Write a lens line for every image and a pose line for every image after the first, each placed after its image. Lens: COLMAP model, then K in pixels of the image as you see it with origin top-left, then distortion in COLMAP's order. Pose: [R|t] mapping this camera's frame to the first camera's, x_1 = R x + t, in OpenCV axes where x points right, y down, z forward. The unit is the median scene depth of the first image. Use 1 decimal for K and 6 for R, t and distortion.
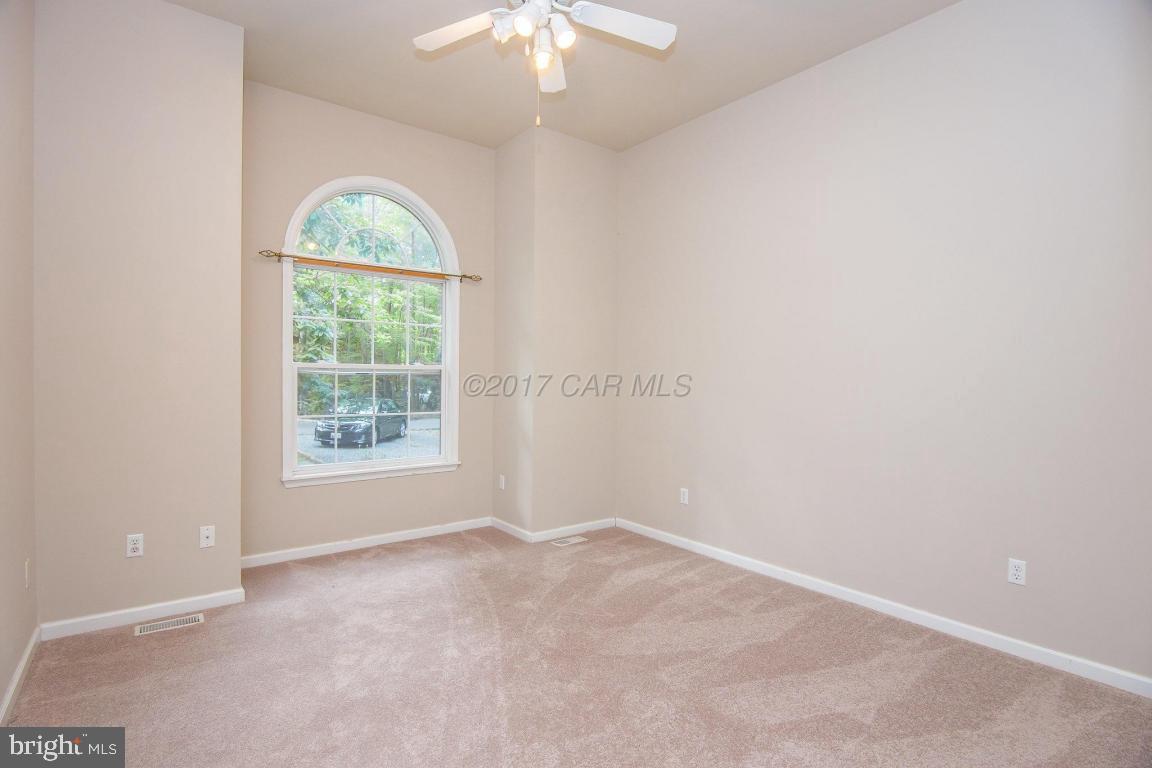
lens RADIAL K [[559.5, 0, 573.1], [0, 559.5, 382.7], [0, 0, 1]] dist [-0.013454, -0.001862]
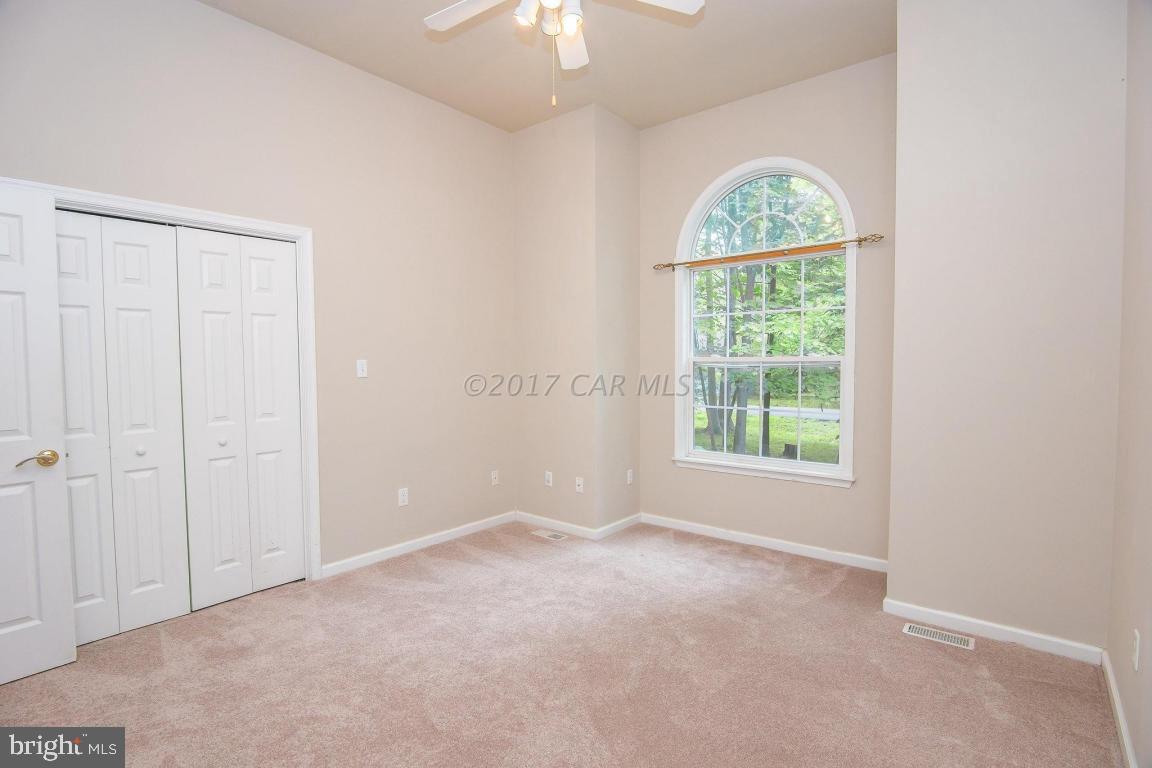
lens RADIAL K [[559.5, 0, 573.4], [0, 559.5, 382.7], [0, 0, 1]] dist [-0.013454, -0.001862]
pose [[0.231341, 0.027191, -0.972493, 0.556020], [-0.005954, 0.999630, 0.026534, -0.013278], [0.972855, -0.000348, 0.231417, 0.523218]]
